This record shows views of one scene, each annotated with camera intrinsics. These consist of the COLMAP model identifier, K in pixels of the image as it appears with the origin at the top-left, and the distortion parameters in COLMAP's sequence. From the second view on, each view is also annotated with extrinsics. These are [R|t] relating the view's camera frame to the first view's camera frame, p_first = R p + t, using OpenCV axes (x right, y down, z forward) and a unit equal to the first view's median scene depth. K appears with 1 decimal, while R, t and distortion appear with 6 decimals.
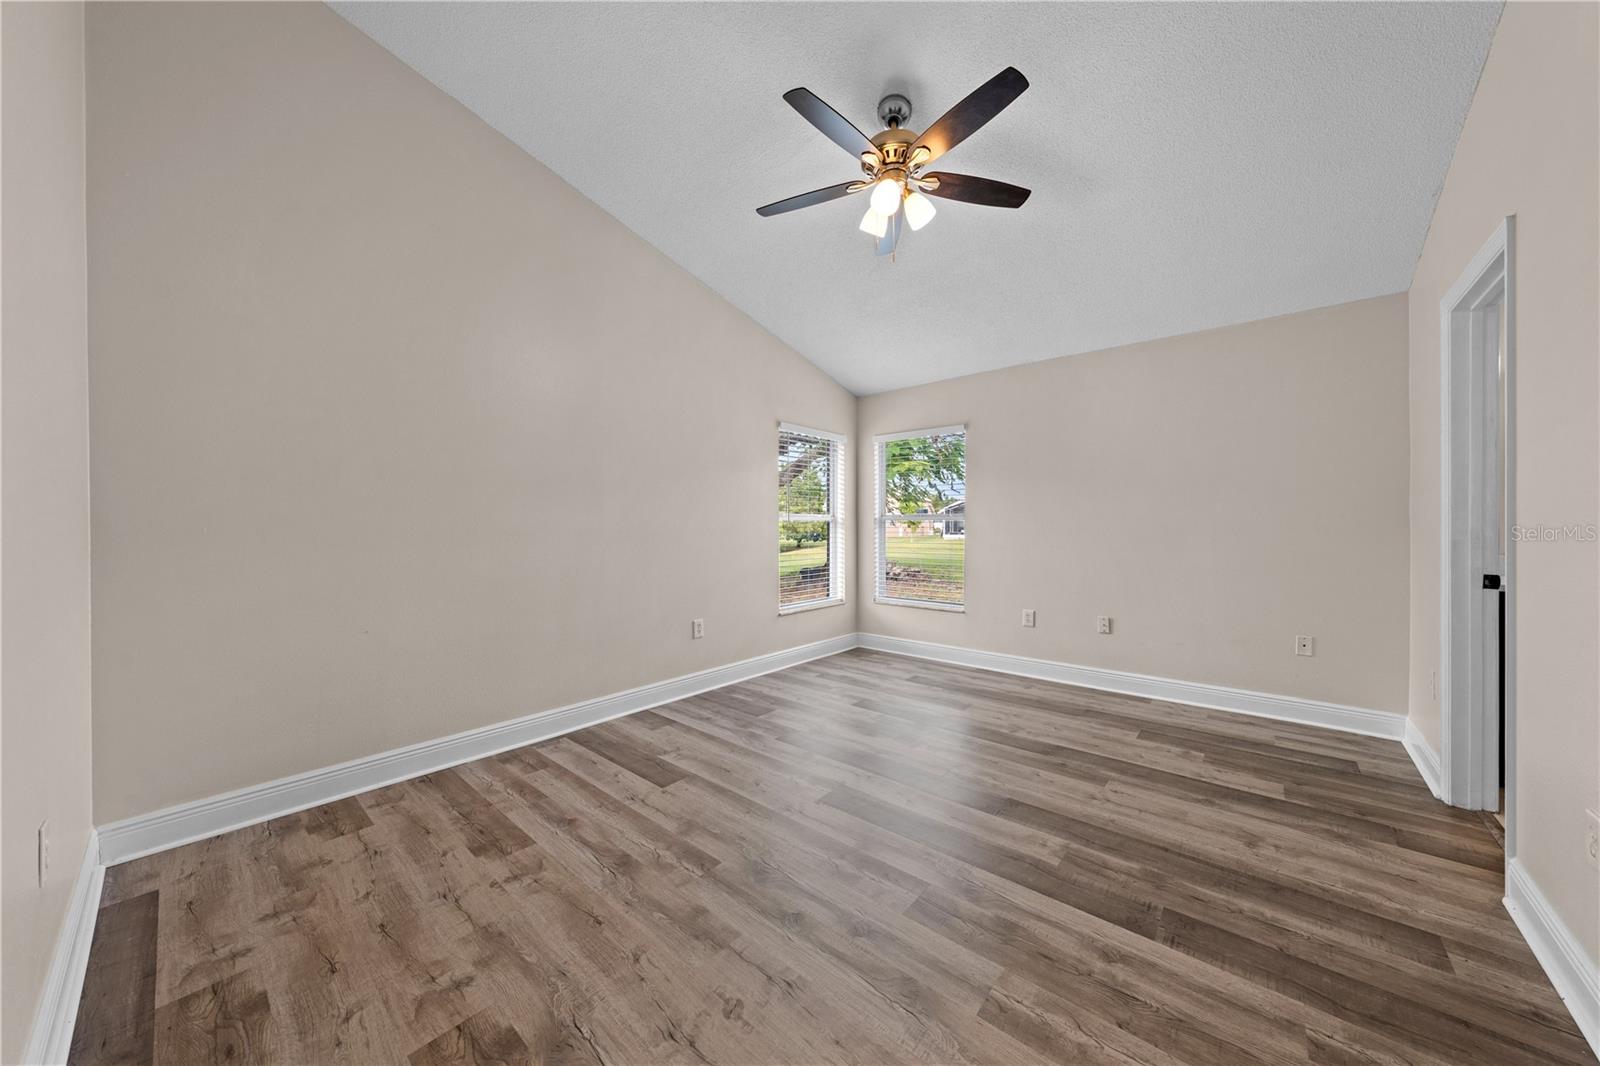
lens RADIAL K [[540.4, 0, 806.4], [0, 540.4, 534.3], [0, 0, 1]] dist [-0.003744, 0.000349]
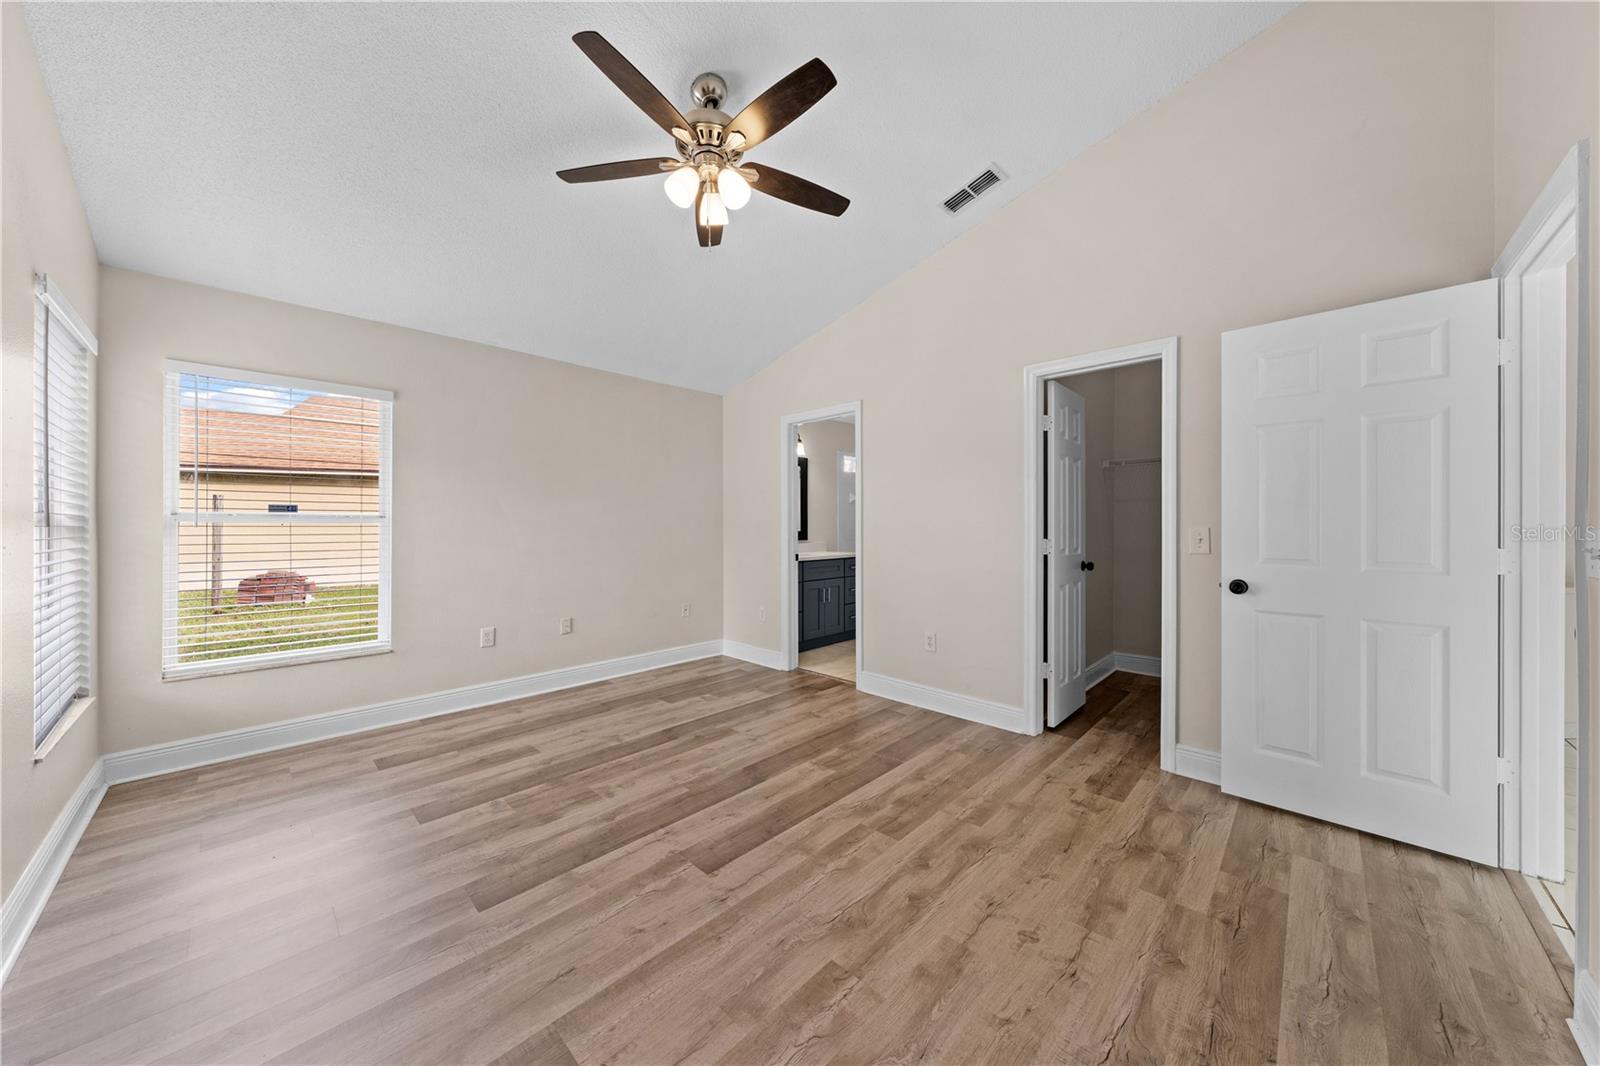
lens RADIAL K [[540.4, 0, 800.3], [0, 540.4, 528.4], [0, 0, 1]] dist [-0.003744, 0.000349]
pose [[0.062281, -0.002216, 0.998056, -0.735553], [0.014656, 0.999892, 0.001306, -0.023844], [-0.997951, 0.014546, 0.062307, 0.762070]]
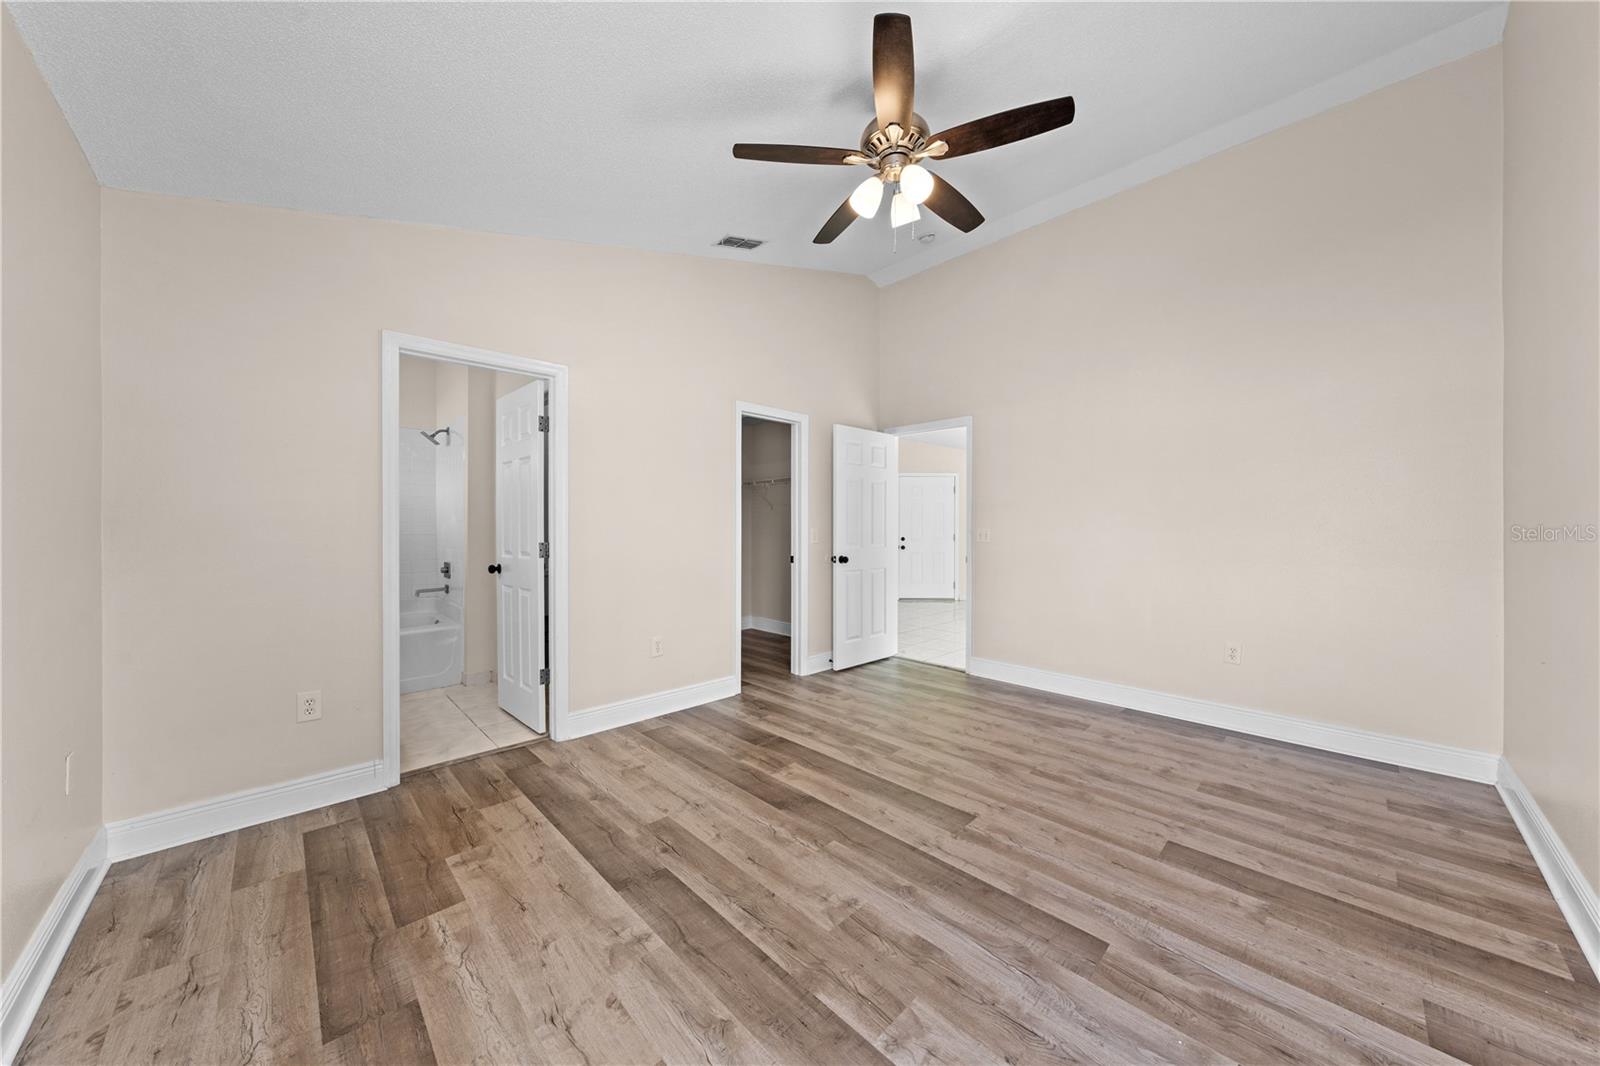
lens RADIAL K [[540.4, 0, 802.1], [0, 540.4, 530.5], [0, 0, 1]] dist [-0.003744, 0.000349]
pose [[-0.995401, 0.003135, 0.095739, 0.228109], [0.005010, 0.999800, 0.019350, -0.042580], [-0.095660, 0.019741, -0.995218, 1.886704]]
